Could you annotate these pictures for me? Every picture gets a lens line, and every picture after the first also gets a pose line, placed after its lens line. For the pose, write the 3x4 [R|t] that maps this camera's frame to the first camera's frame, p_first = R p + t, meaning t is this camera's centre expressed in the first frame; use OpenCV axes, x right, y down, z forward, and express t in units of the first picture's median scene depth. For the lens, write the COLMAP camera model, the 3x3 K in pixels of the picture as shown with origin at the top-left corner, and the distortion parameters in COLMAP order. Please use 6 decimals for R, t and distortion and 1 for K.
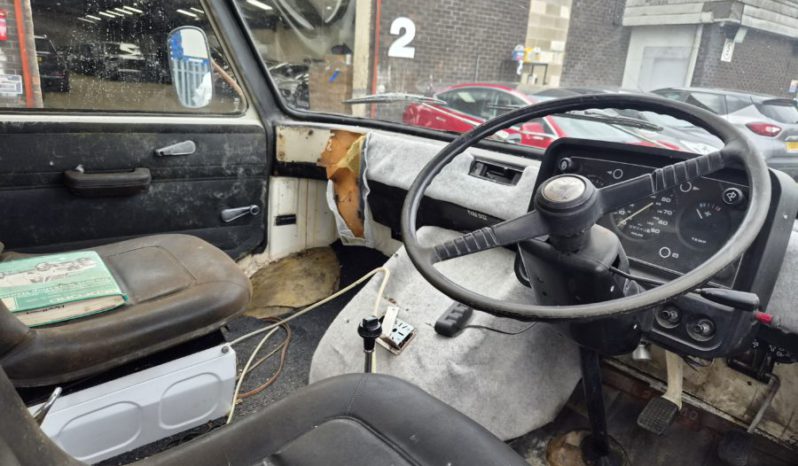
lens RADIAL K [[528.0, 0, 408.5], [0, 528.0, 246.3], [0, 0, 1]] dist [0.073480, -0.058077]
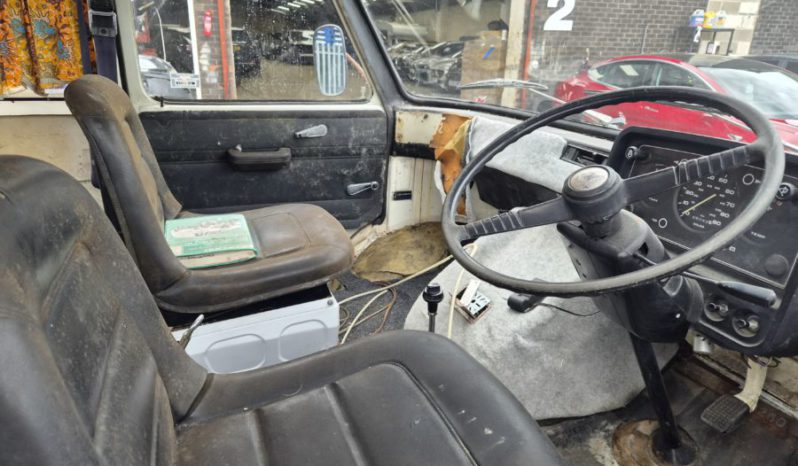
lens RADIAL K [[528.1, 0, 403.3], [0, 528.1, 233.5], [0, 0, 1]] dist [0.073011, -0.053705]
pose [[0.955559, 0.062902, -0.288012, 0.123119], [-0.057079, 0.997961, 0.028579, -0.002950], [0.289222, -0.010870, 0.957200, -0.072871]]
